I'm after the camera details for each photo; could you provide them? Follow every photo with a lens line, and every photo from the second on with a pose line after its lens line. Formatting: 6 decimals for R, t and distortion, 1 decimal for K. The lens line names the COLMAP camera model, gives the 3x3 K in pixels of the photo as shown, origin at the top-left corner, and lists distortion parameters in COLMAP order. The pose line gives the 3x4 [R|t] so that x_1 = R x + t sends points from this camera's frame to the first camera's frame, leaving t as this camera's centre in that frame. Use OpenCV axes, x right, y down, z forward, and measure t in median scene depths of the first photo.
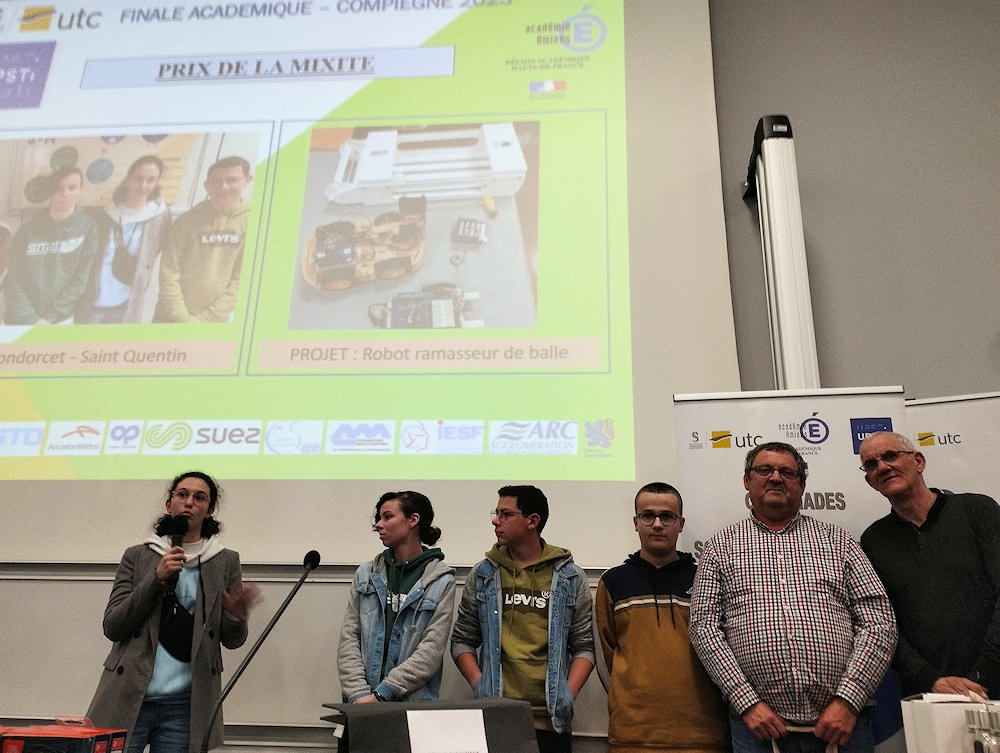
lens RADIAL K [[827.0, 0, 500.0], [0, 827.0, 376.5], [0, 0, 1]] dist [0.112838, -0.145620]
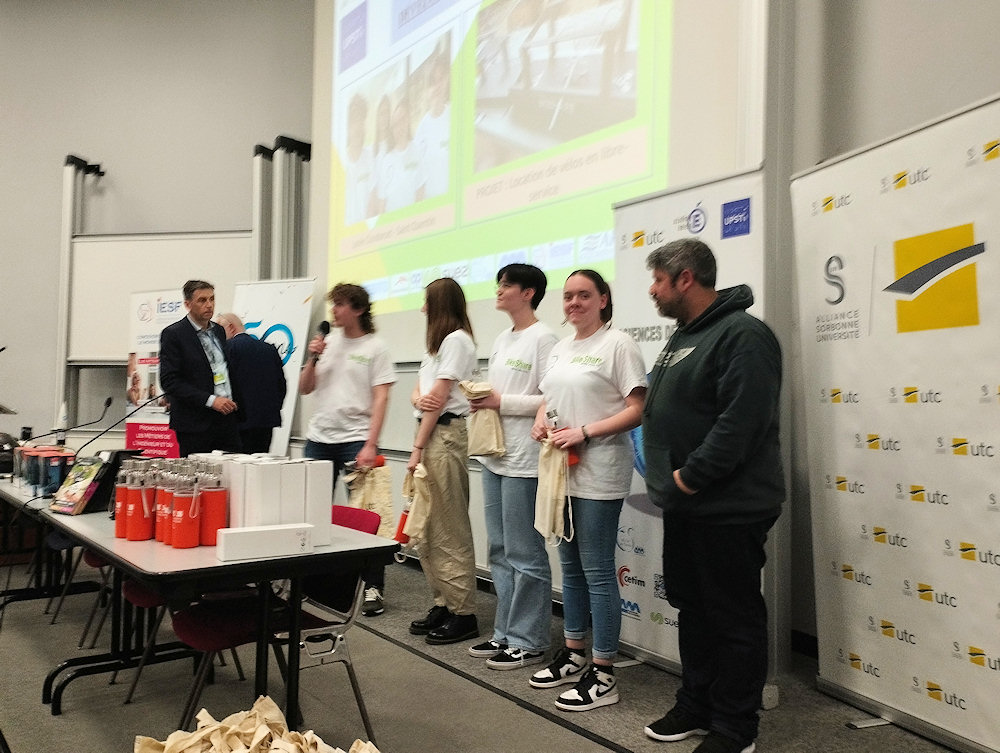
lens RADIAL K [[827.0, 0, 500.0], [0, 827.0, 376.5], [0, 0, 1]] dist [0.112838, -0.145620]
pose [[0.685394, -0.035106, -0.727325, 0.770152], [0.242316, 0.952907, 0.182351, -0.001647], [0.686671, -0.301225, 0.661624, 0.043148]]
